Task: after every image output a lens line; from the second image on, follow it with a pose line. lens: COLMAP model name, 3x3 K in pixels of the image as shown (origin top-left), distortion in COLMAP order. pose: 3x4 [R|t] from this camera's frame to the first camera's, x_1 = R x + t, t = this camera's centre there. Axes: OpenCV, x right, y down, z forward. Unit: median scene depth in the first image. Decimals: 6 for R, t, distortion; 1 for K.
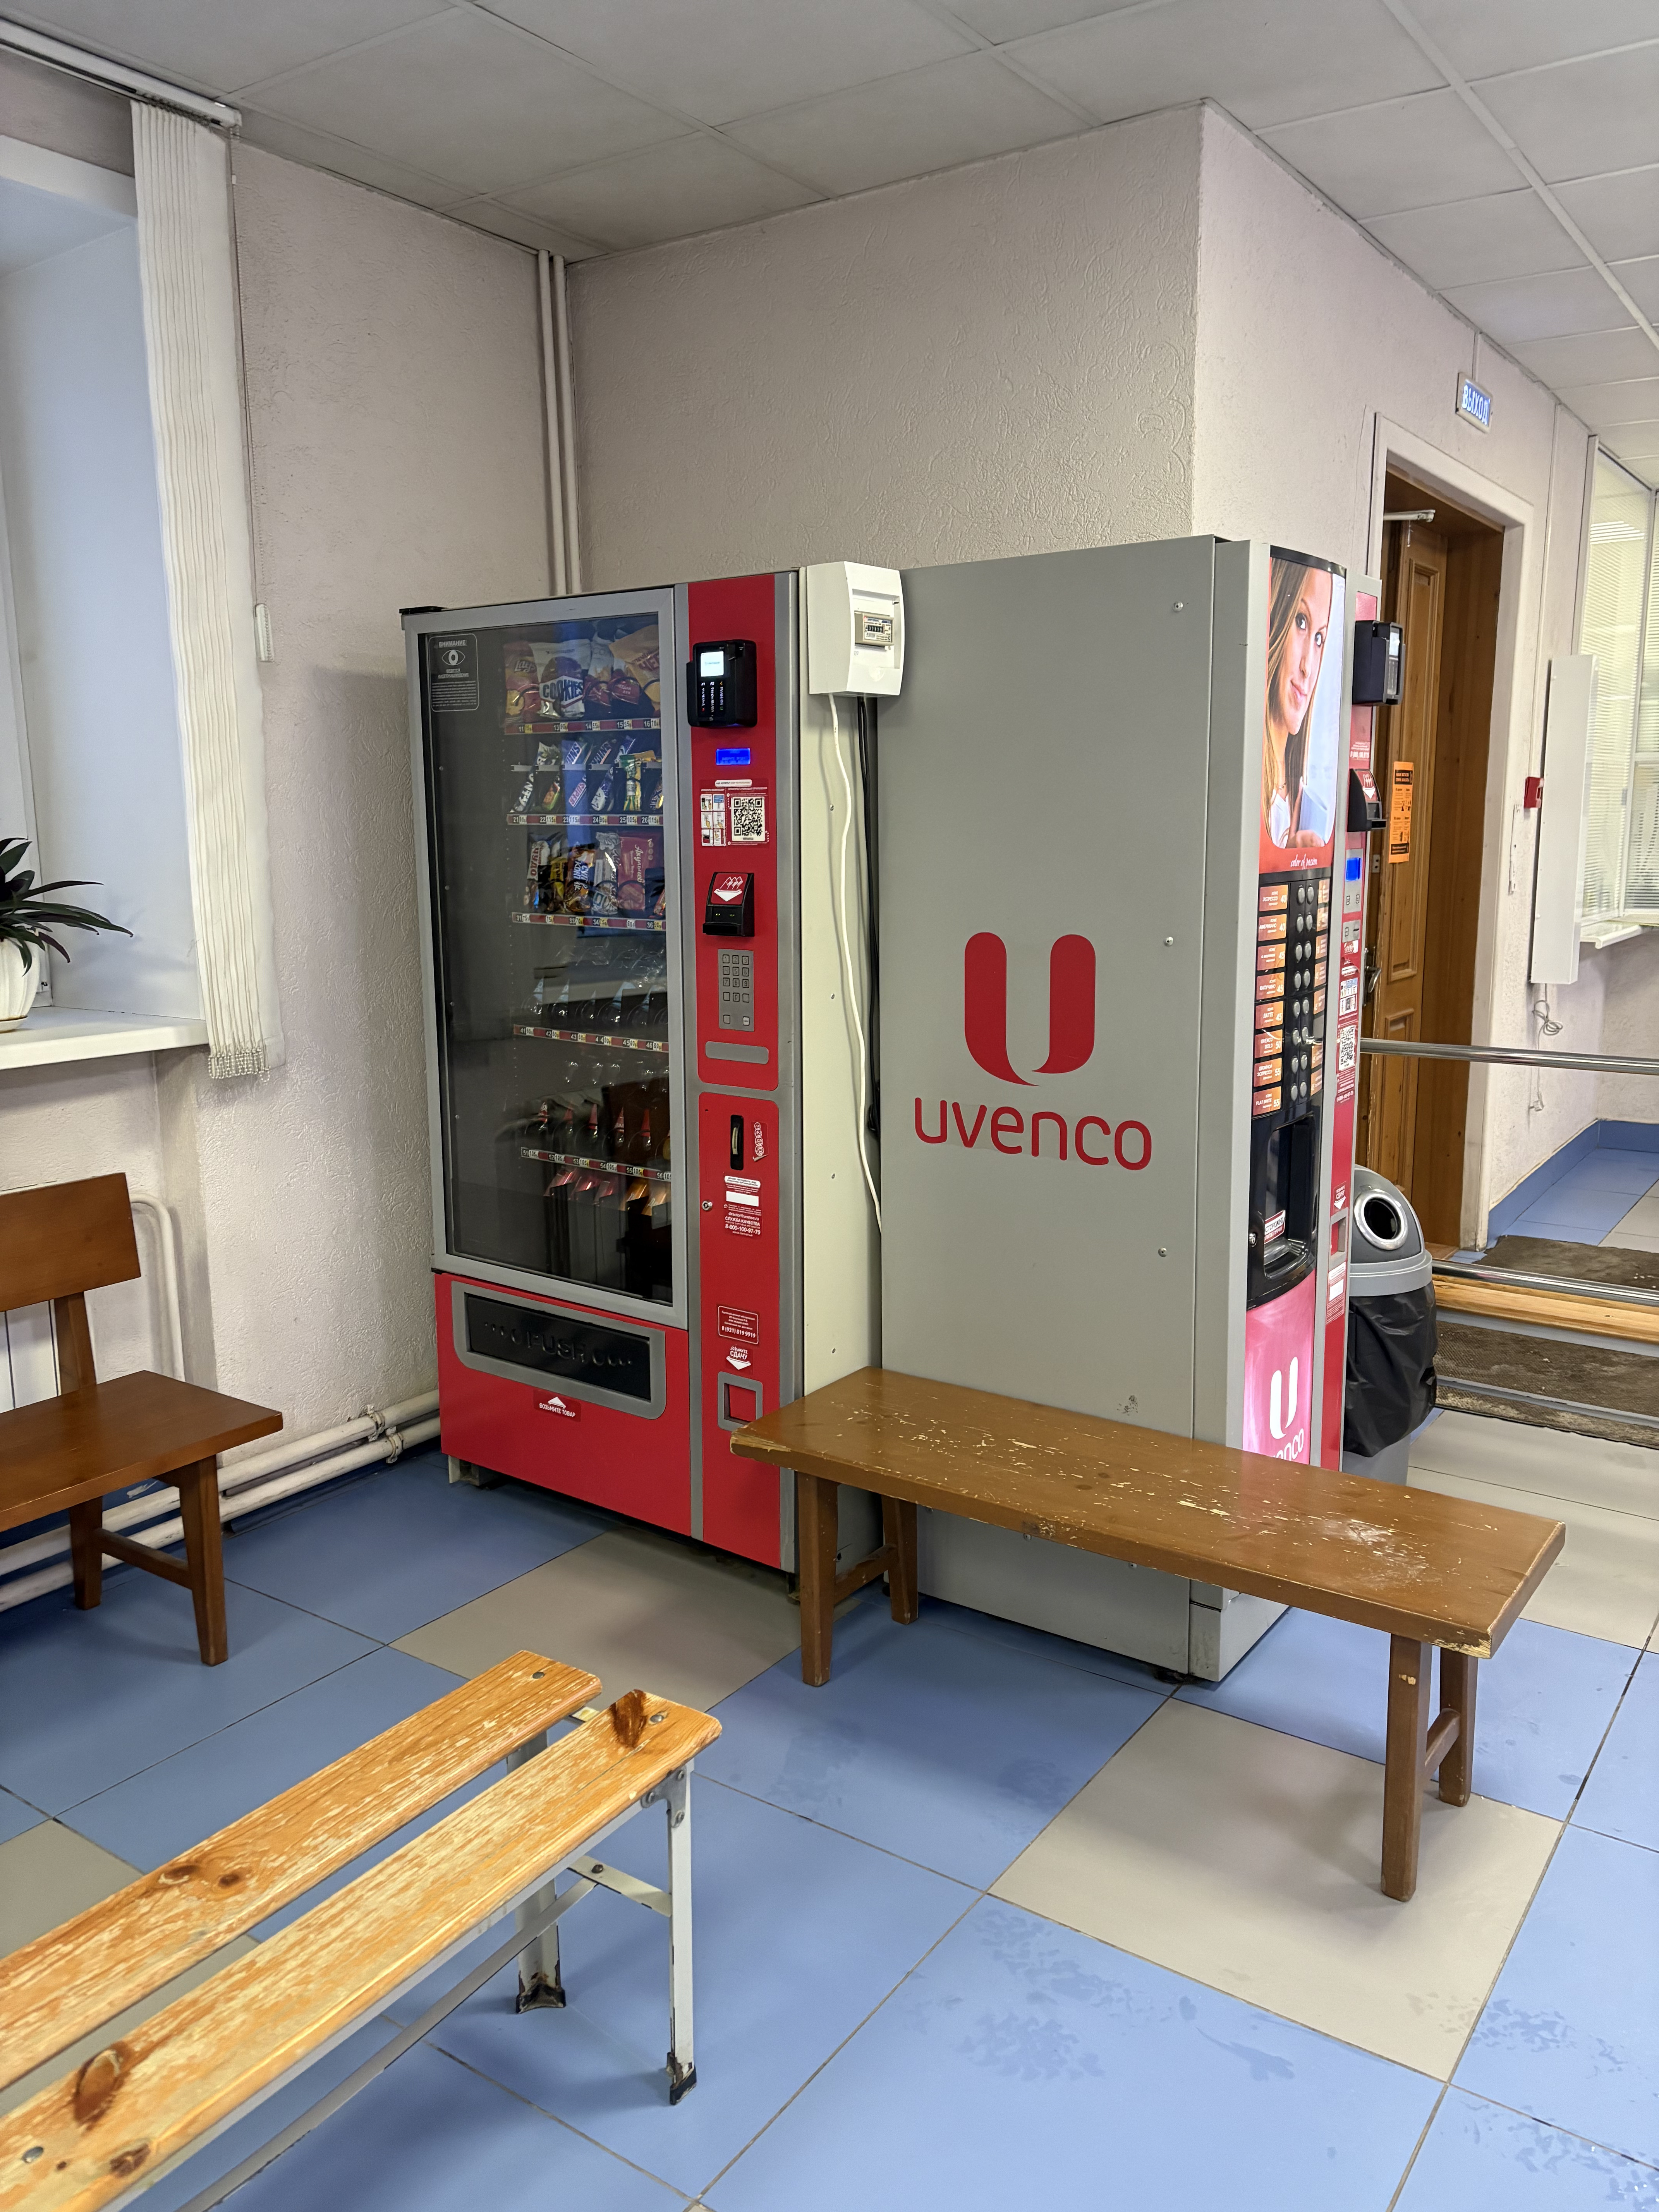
lens RADIAL K [[1656.5, 0, 829.0], [0, 1656.5, 1081.5], [0, 0, 1]] dist [0.053377, -0.062461]
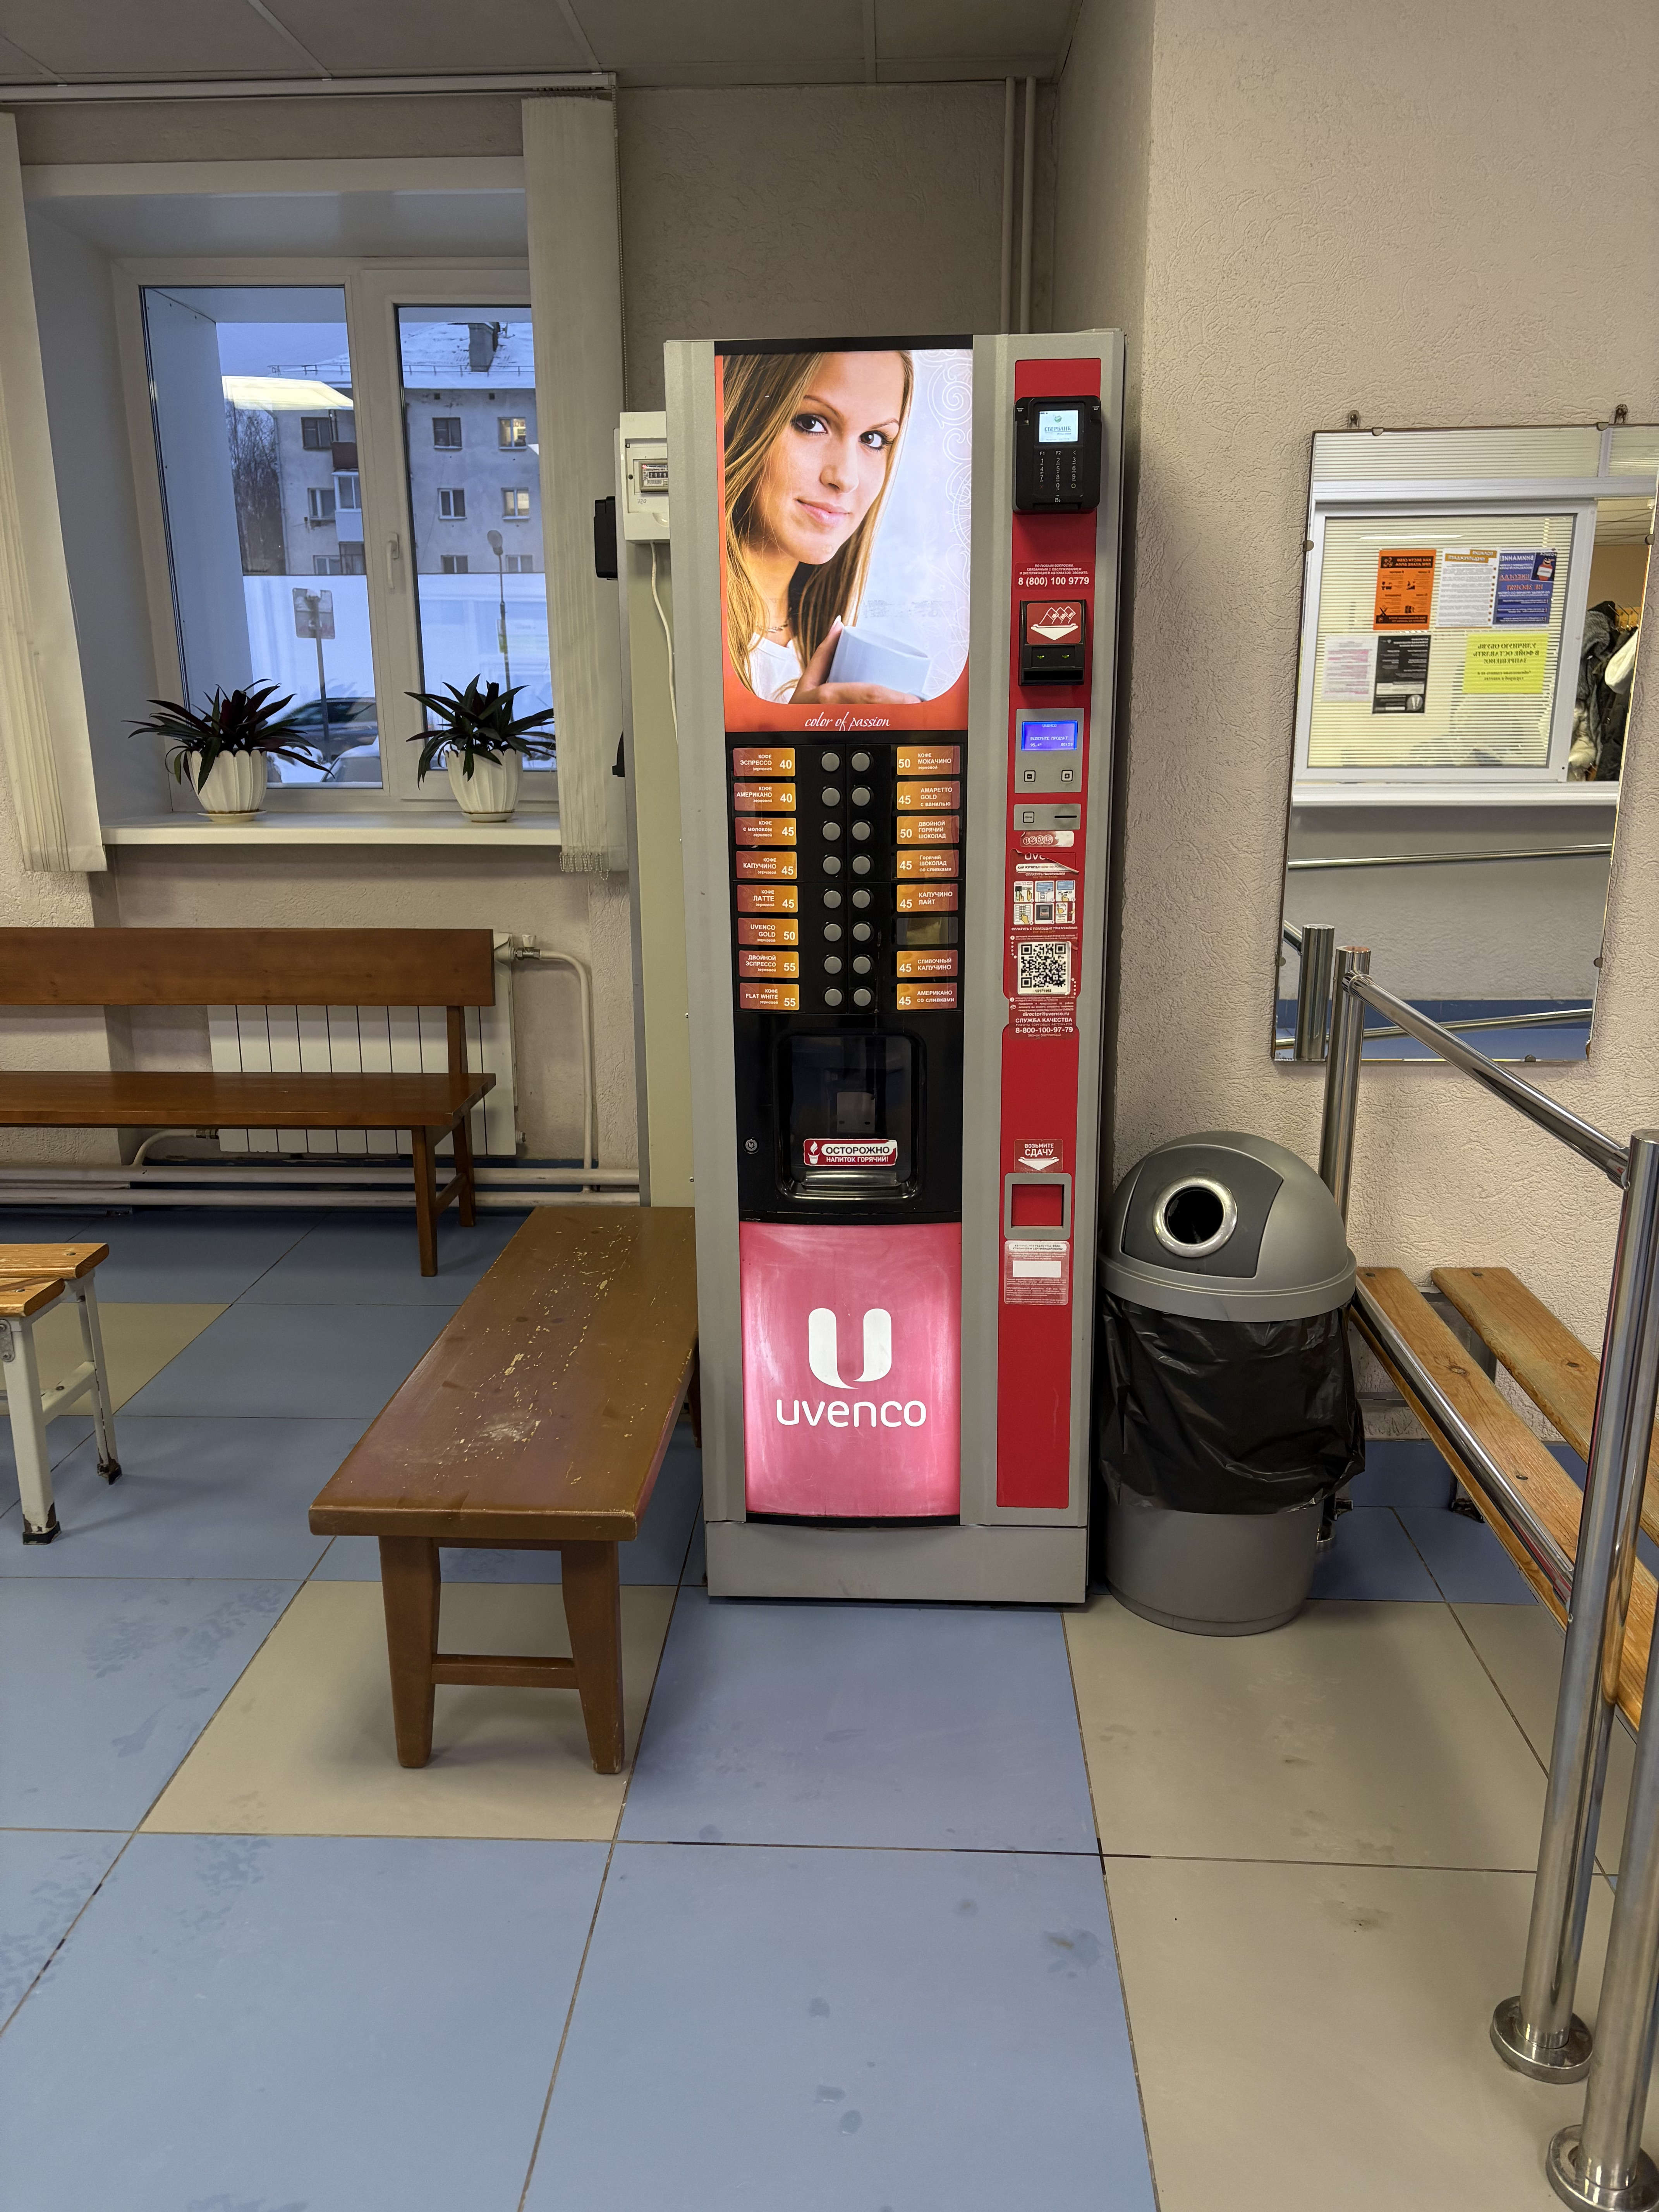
lens RADIAL K [[1649.7, 0, 857.4], [0, 1649.7, 1103.6], [0, 0, 1]] dist [0.048547, -0.061369]
pose [[0.540301, 0.214684, -0.813625, 1.003545], [-0.131801, 0.976564, 0.170153, -0.087034], [0.831085, 0.015303, 0.555934, 0.548615]]
